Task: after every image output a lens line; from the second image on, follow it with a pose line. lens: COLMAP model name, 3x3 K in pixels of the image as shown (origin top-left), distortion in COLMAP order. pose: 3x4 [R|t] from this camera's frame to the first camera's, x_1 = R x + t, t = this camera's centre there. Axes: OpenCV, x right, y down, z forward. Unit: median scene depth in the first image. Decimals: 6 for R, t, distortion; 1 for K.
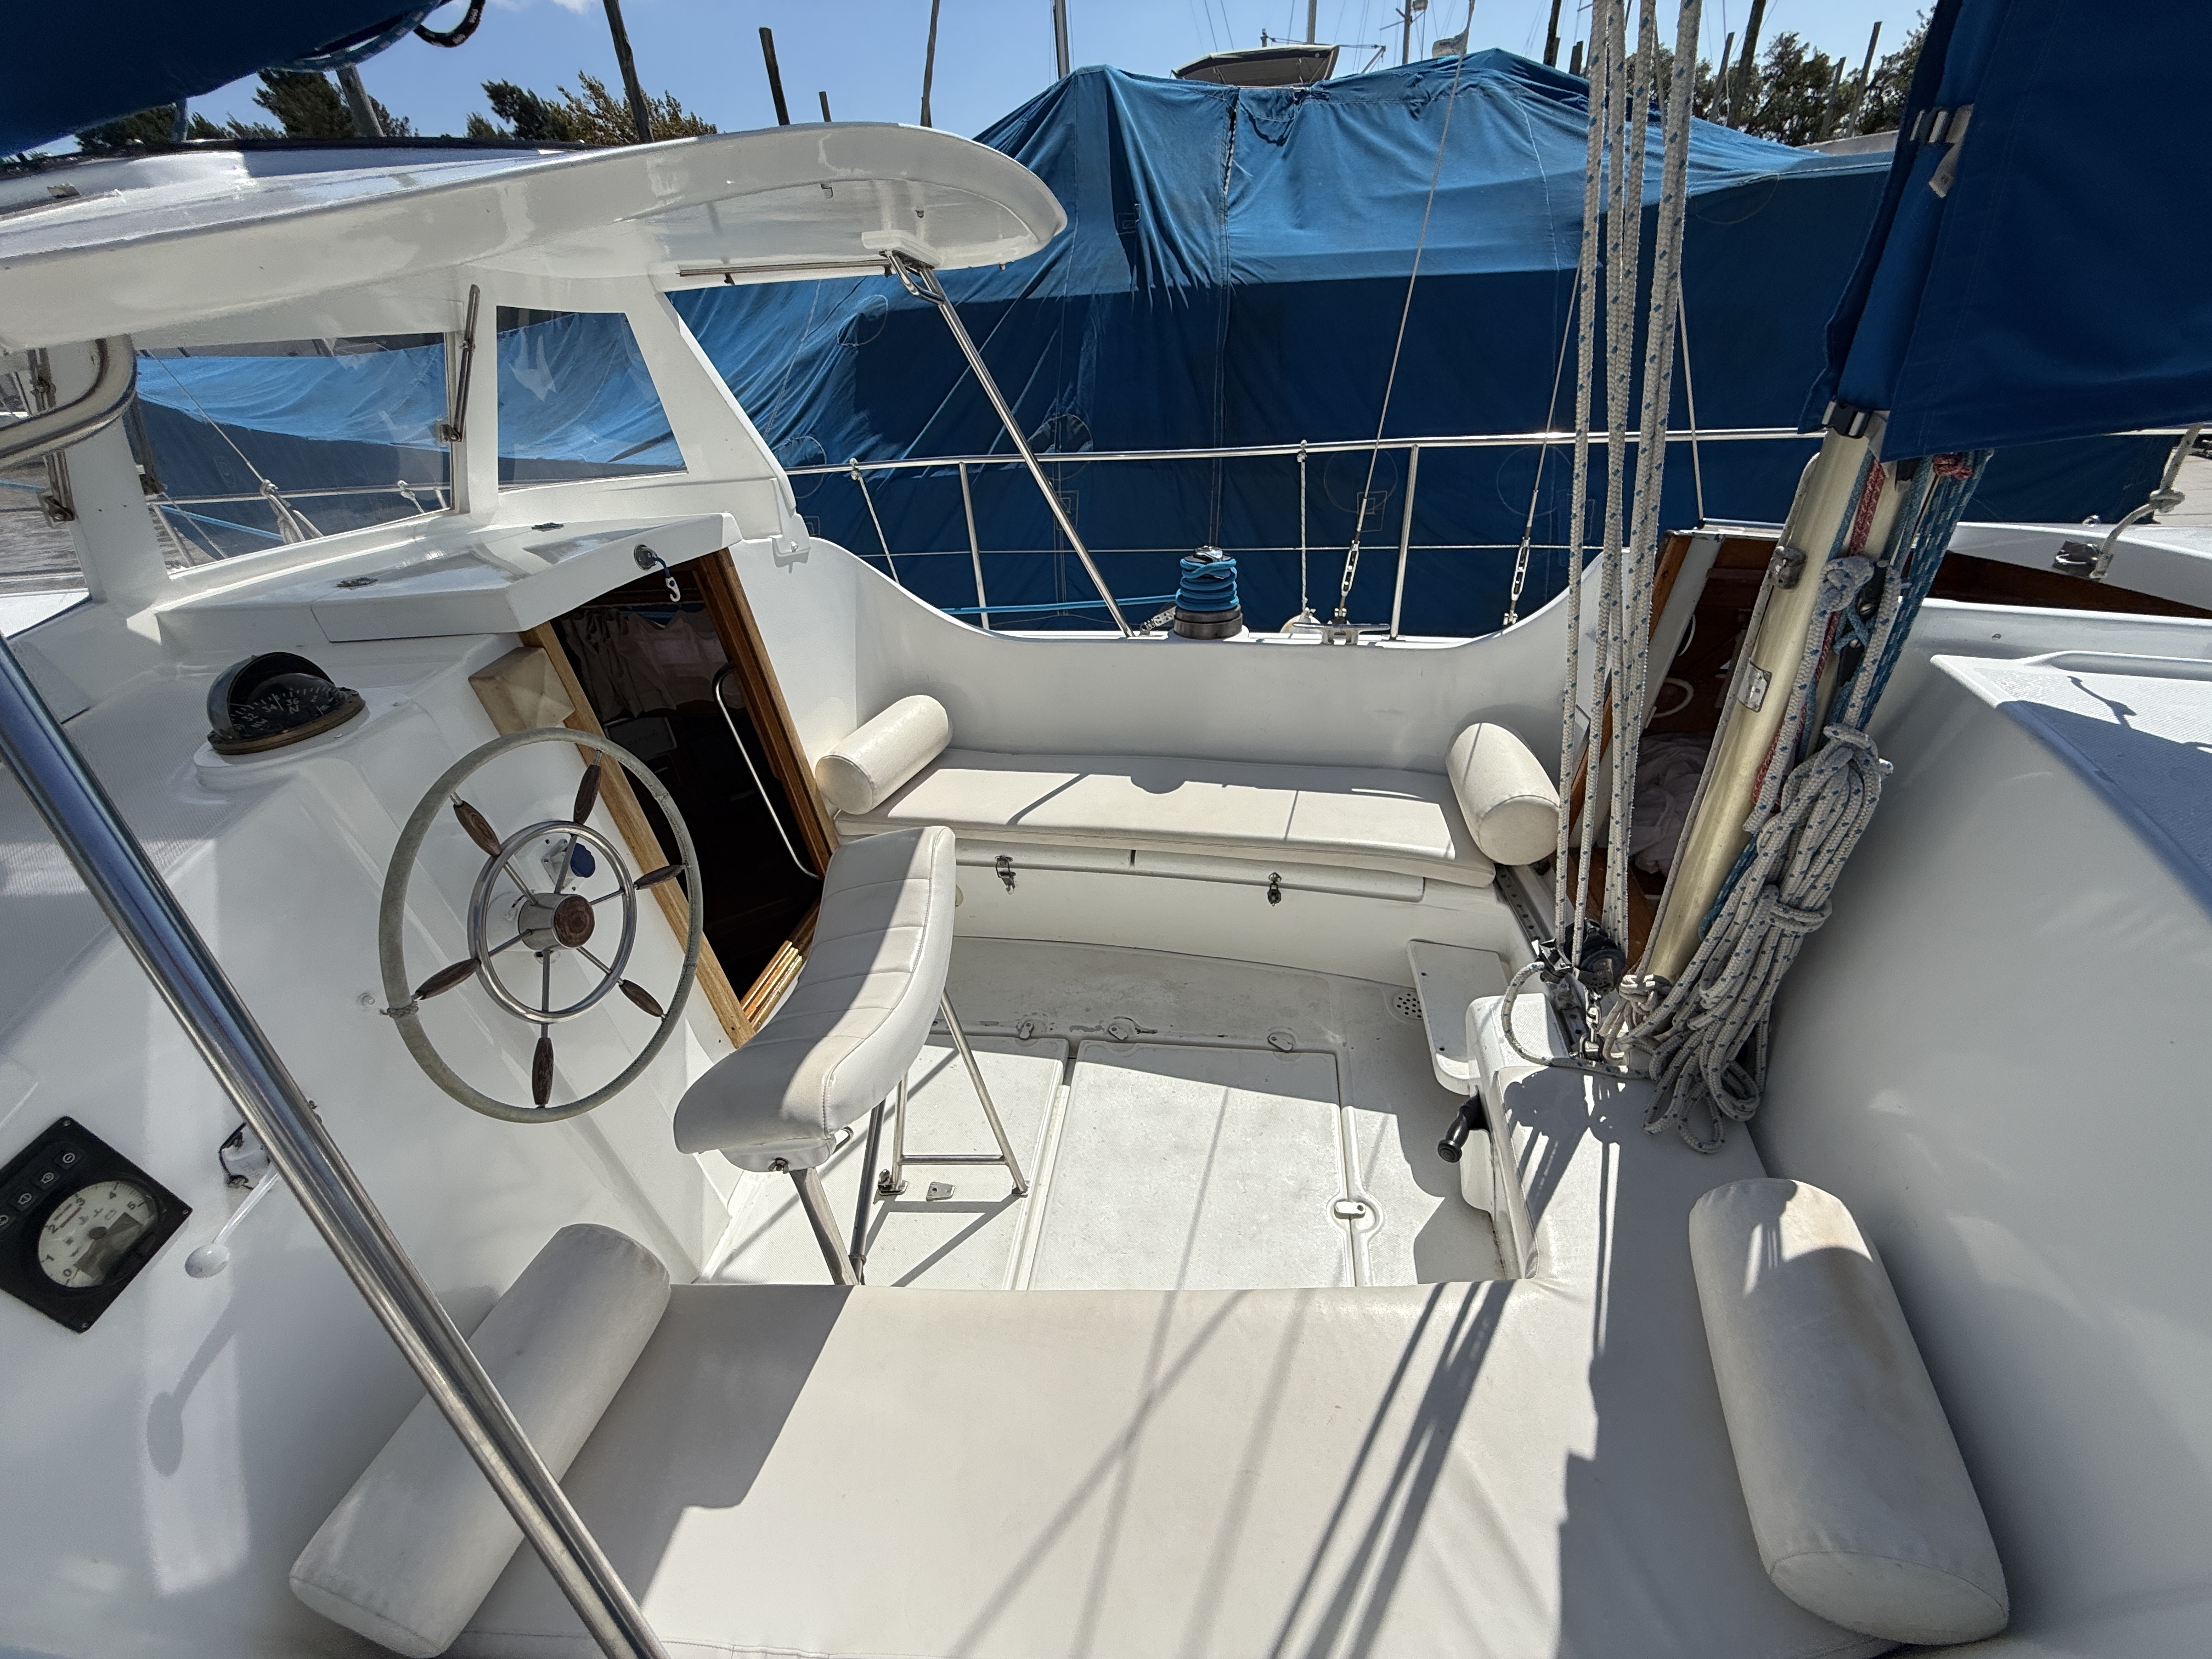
lens RADIAL K [[889.8, 0, 1106.0], [0, 889.8, 829.5], [0, 0, 1]] dist [0.000785, 0.000078]
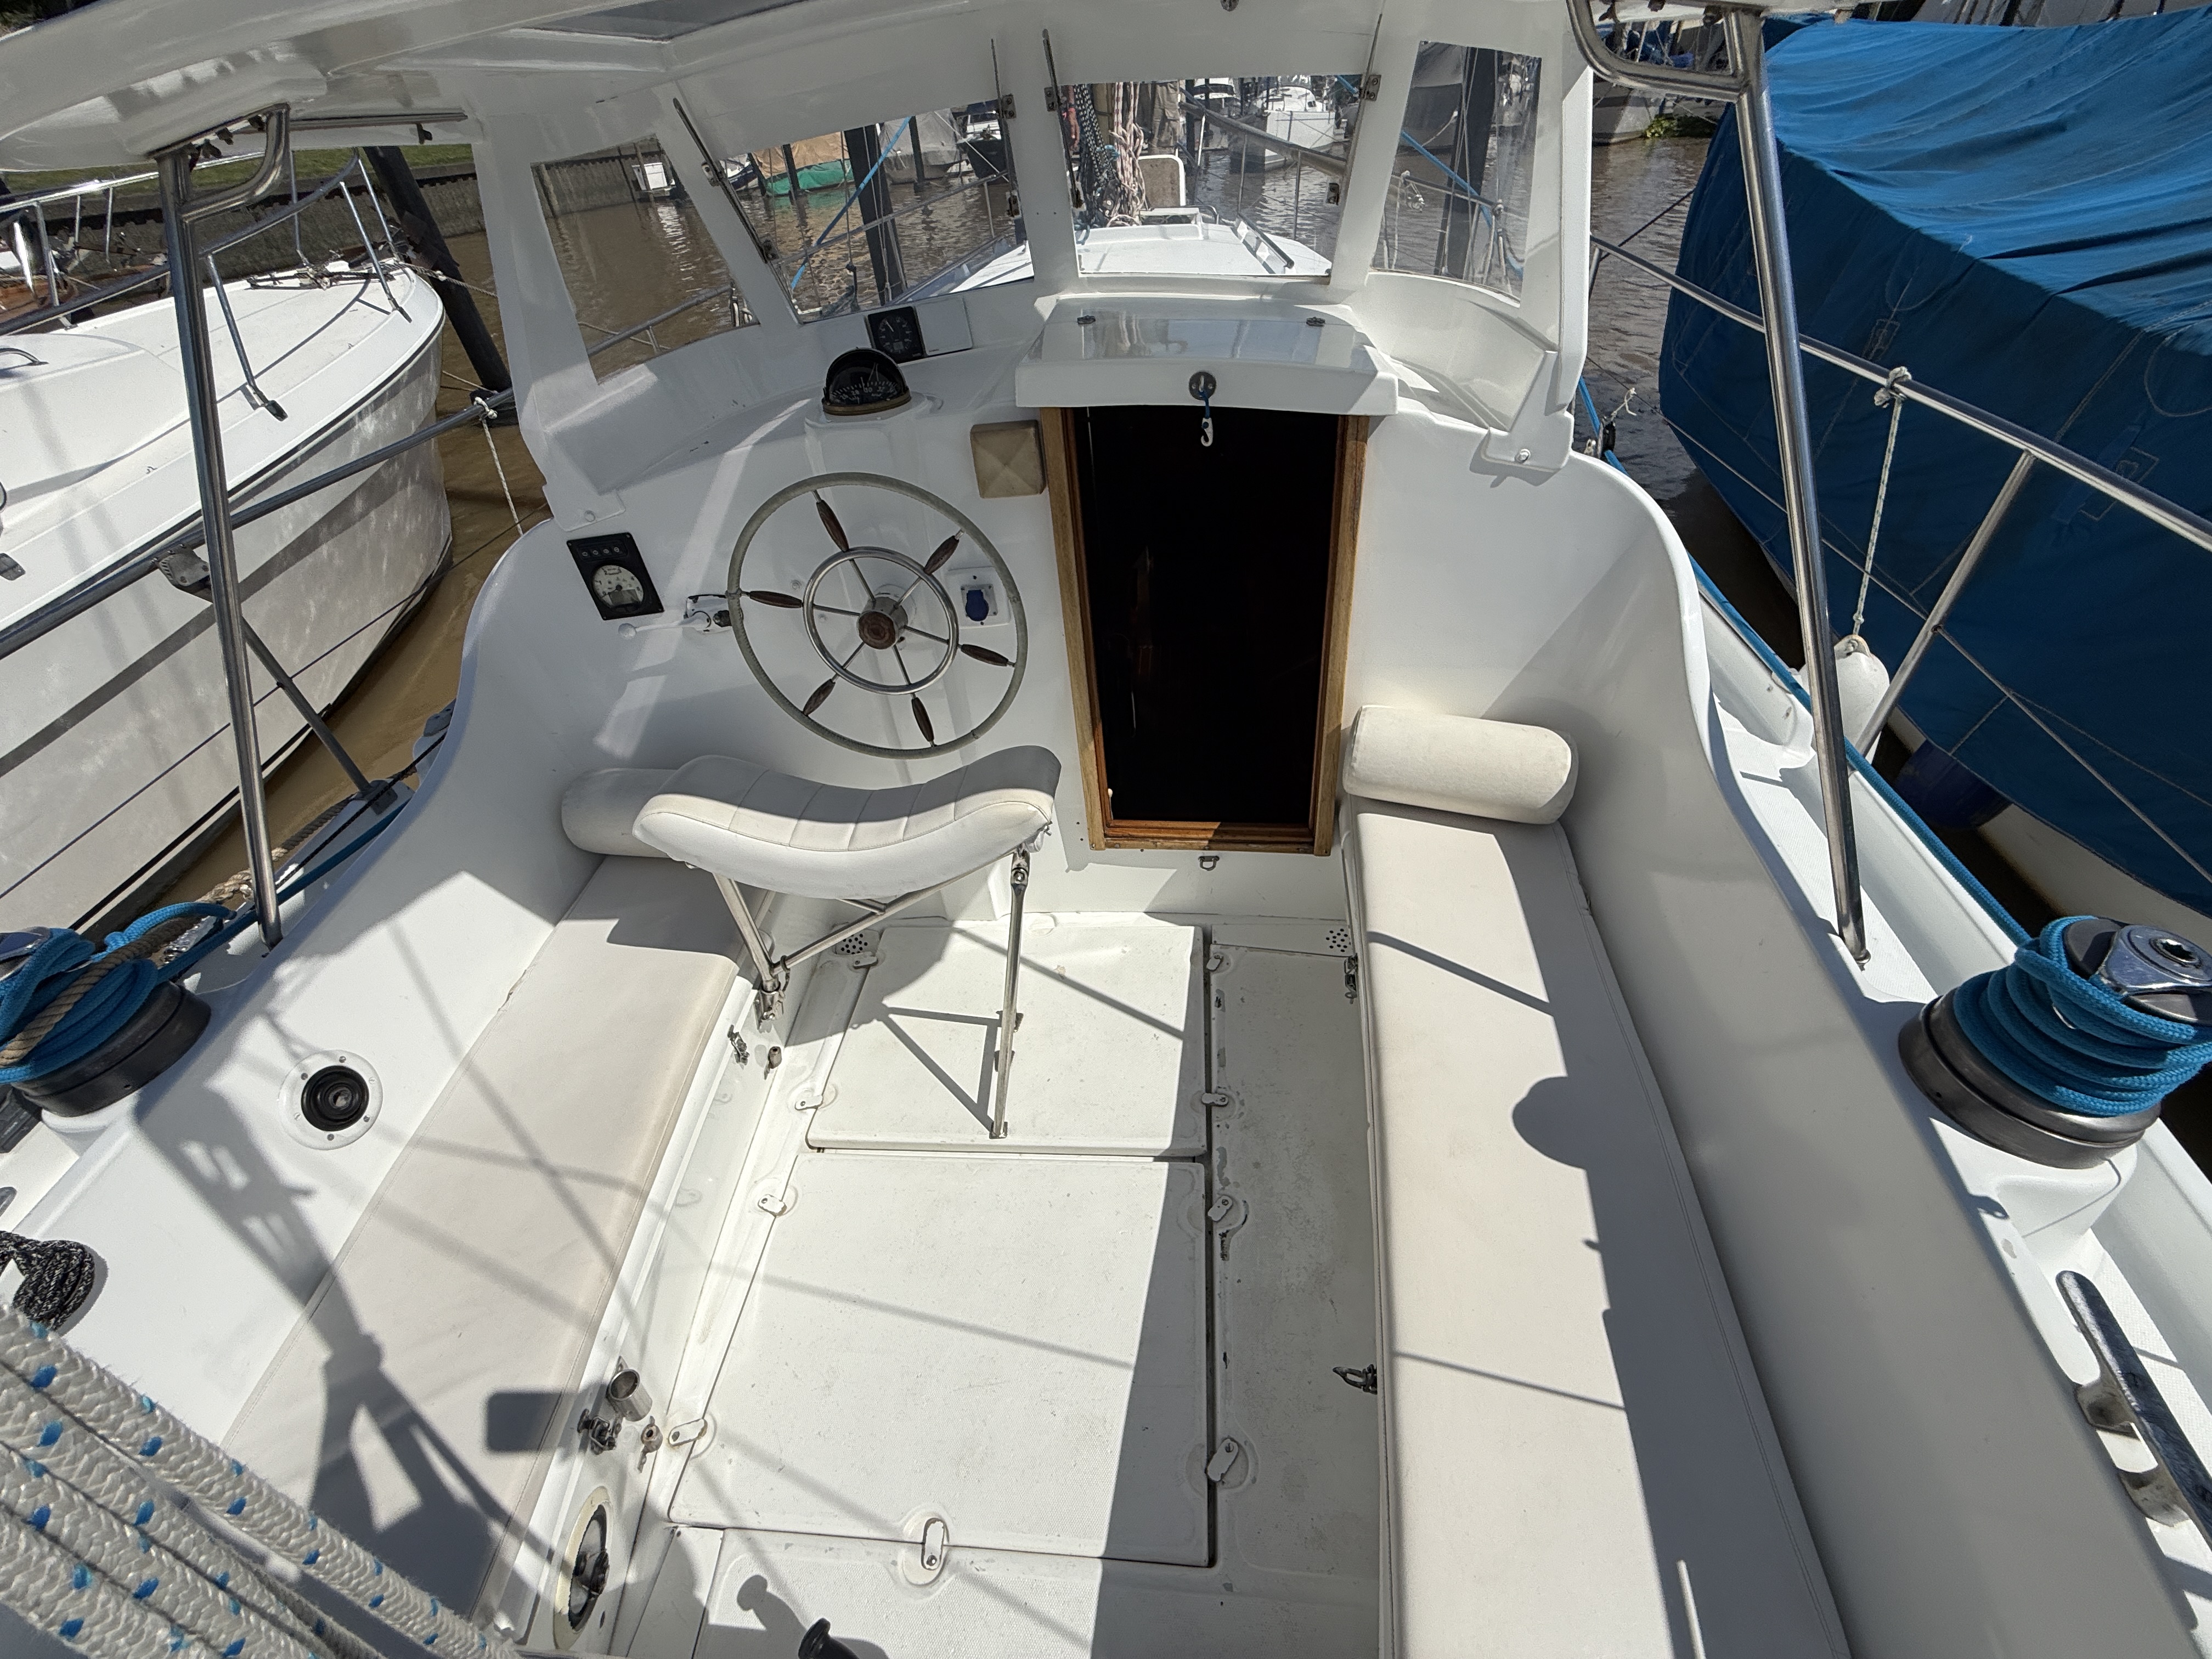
lens RADIAL K [[886.1, 0, 1105.0], [0, 886.1, 832.3], [0, 0, 1]] dist [0.000461, -0.000067]
pose [[0.064354, 0.701035, -0.710217, 0.318408], [-0.485284, 0.643859, 0.591562, -0.373226], [0.871985, 0.306587, 0.381636, 0.534714]]
